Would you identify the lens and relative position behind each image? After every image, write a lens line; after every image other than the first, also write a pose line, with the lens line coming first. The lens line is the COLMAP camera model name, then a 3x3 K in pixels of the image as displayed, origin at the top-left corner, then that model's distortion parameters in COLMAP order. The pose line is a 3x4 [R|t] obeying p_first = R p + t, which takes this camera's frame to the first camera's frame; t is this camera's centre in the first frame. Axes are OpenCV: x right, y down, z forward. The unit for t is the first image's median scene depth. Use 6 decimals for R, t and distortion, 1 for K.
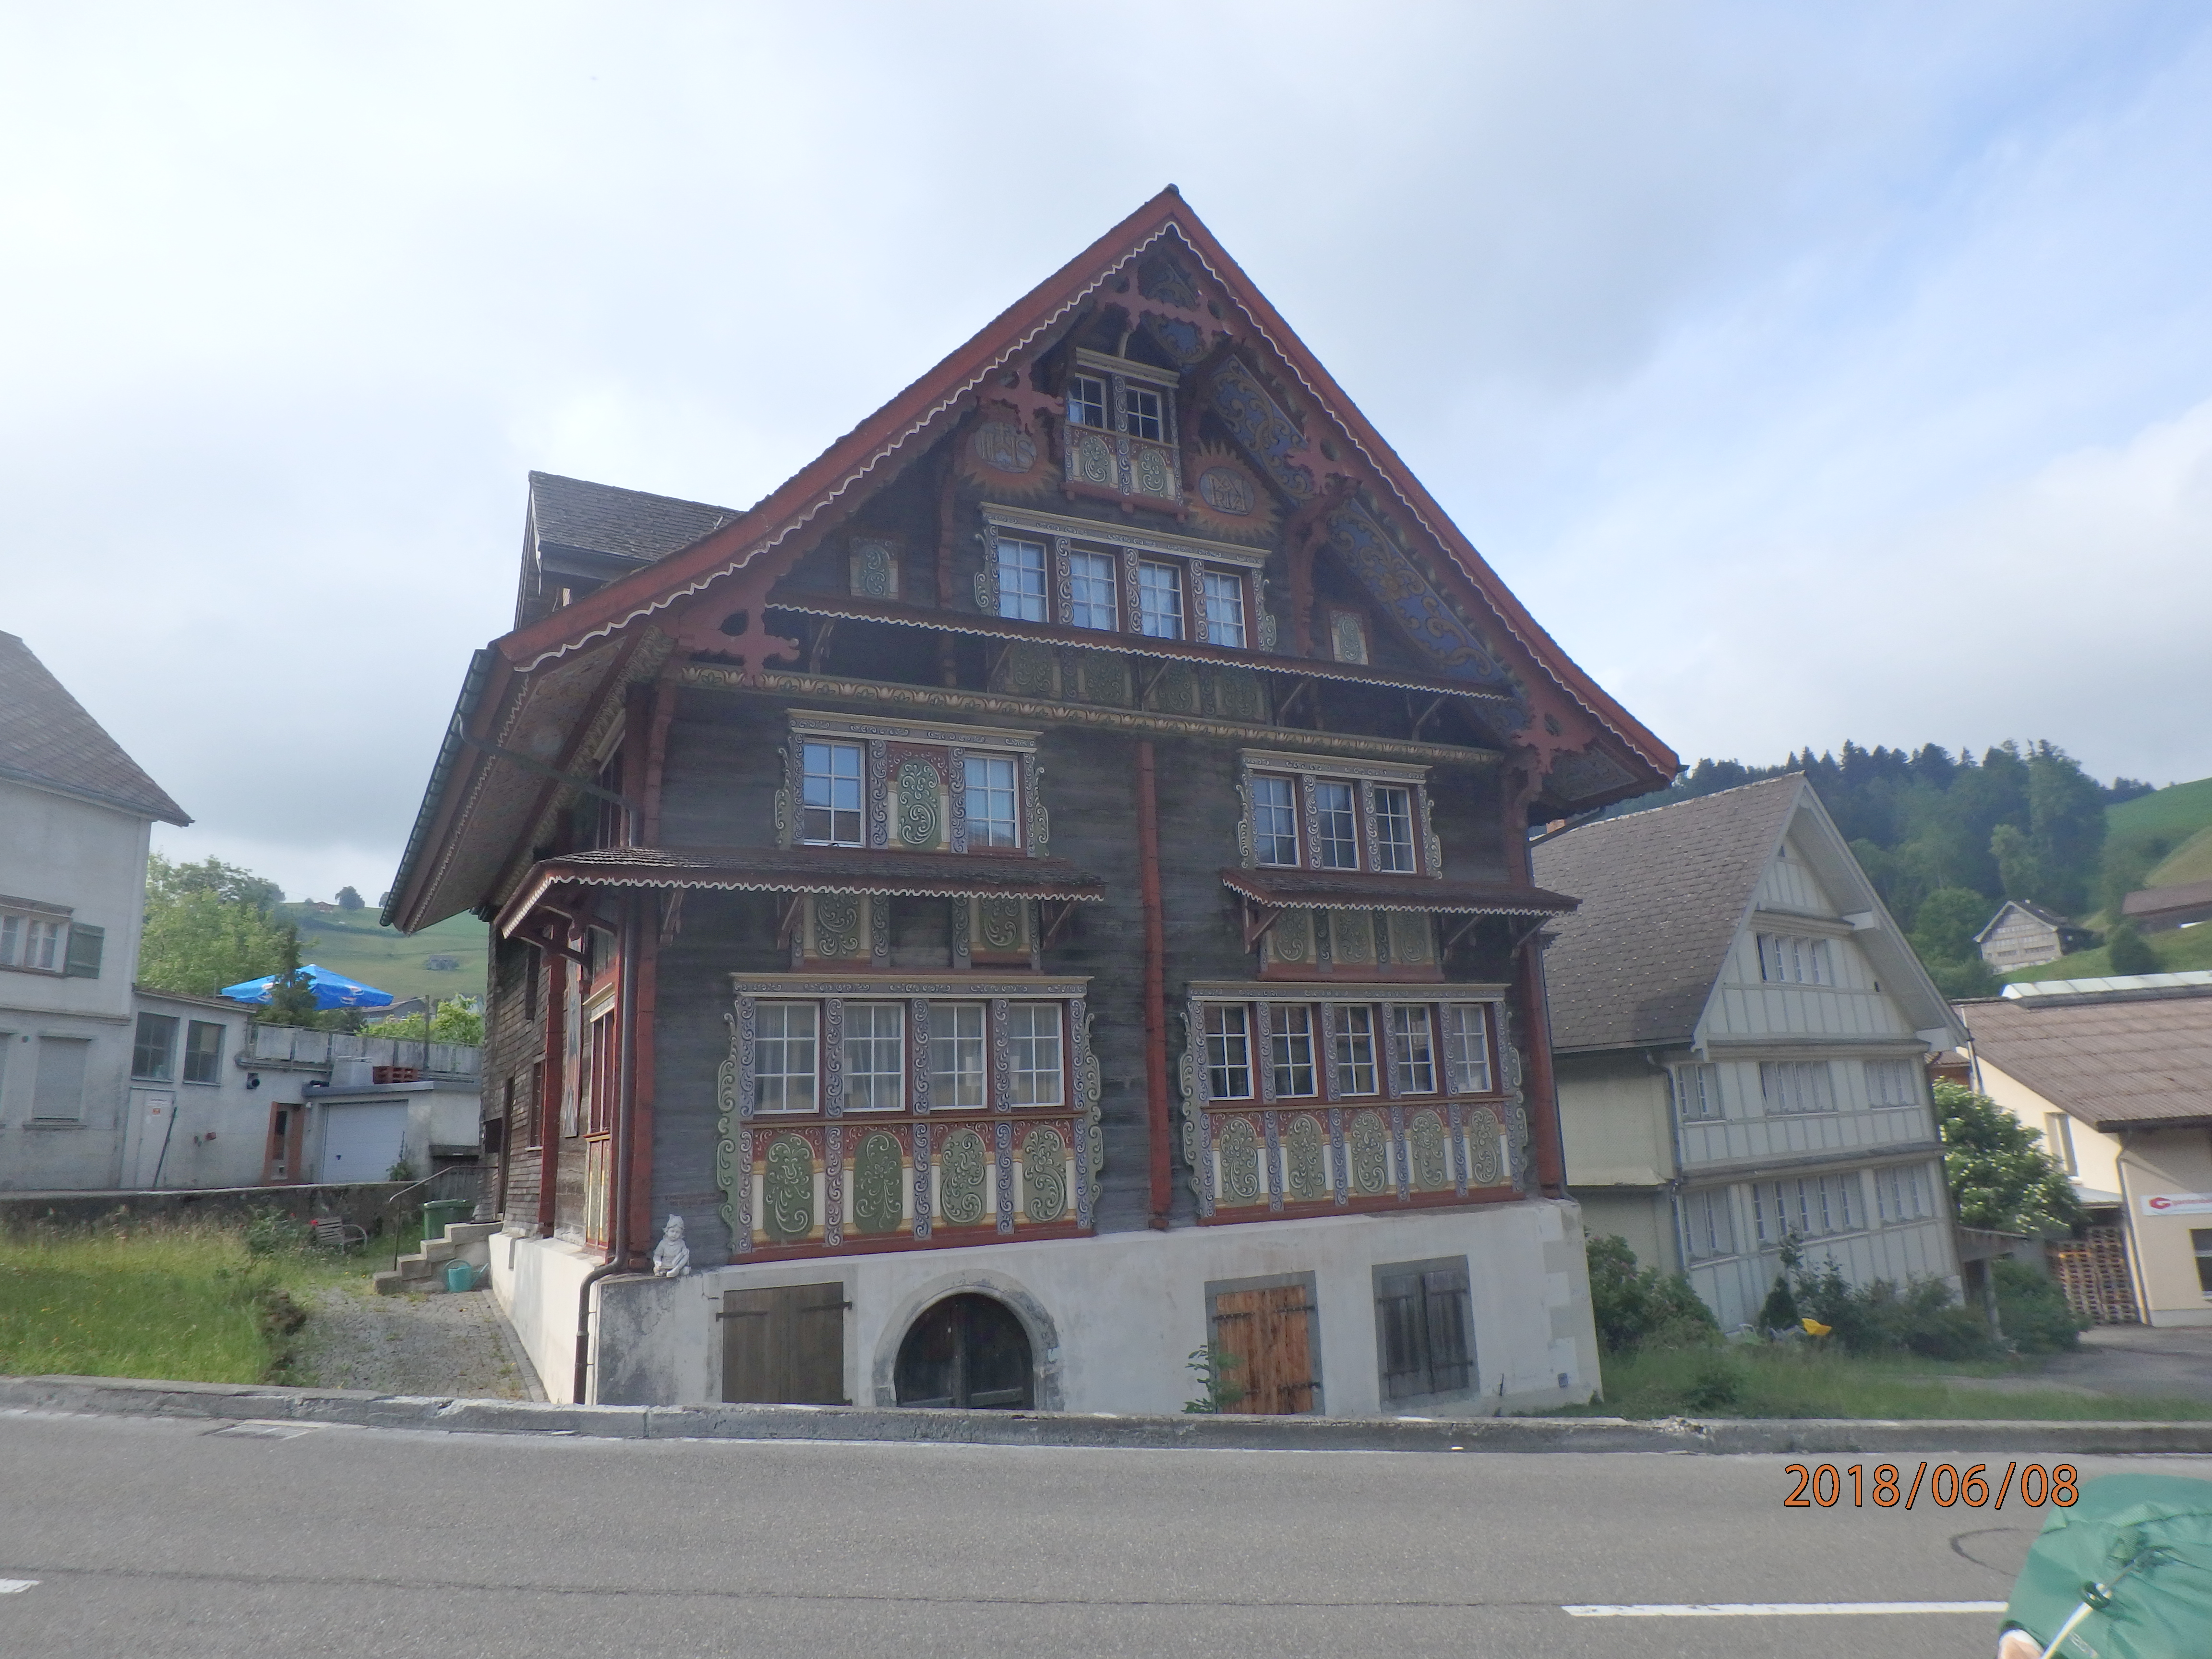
lens RADIAL K [[1483.7, 0, 1103.9], [0, 1483.7, 822.1], [0, 0, 1]] dist [-0.036252, -0.005201]
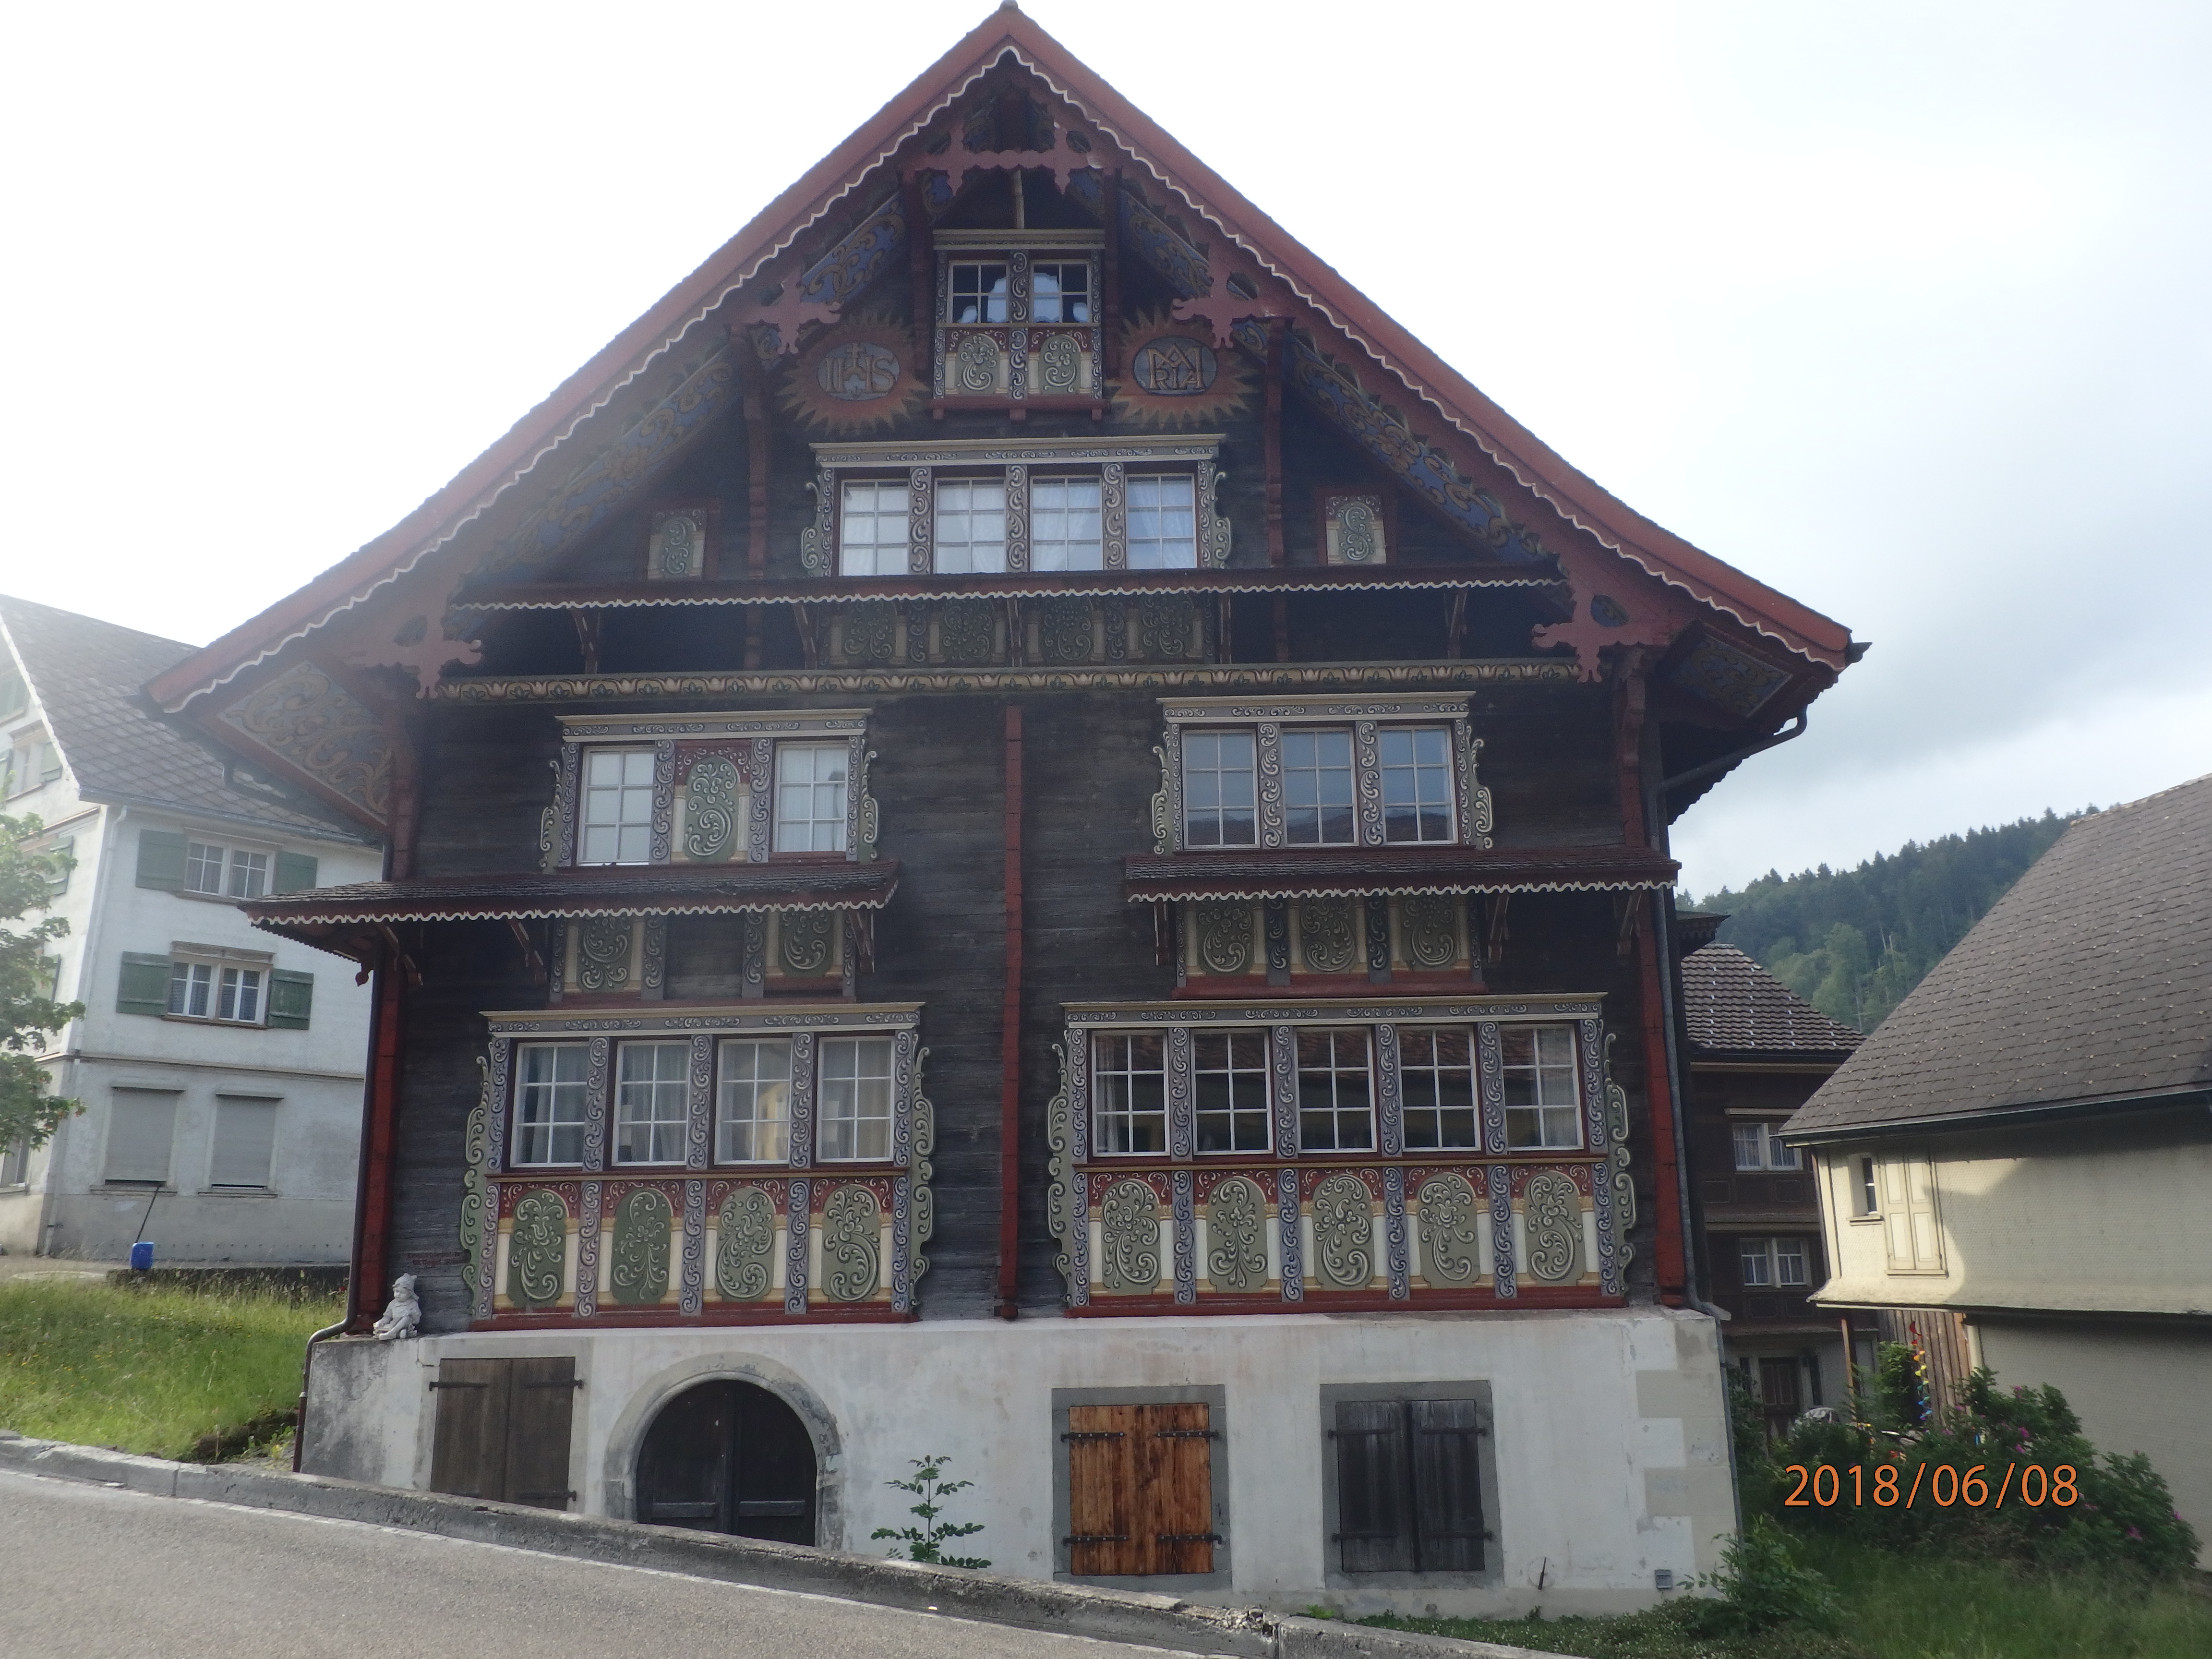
lens RADIAL K [[1856.5, 0, 1106.0], [0, 1856.5, 829.5], [0, 0, 1]] dist [-0.008884, 0.015103]
pose [[0.879690, -0.081749, -0.468469, 0.551264], [0.078946, 0.996549, -0.025656, 0.043038], [0.468950, -0.014414, 0.883107, 0.148165]]
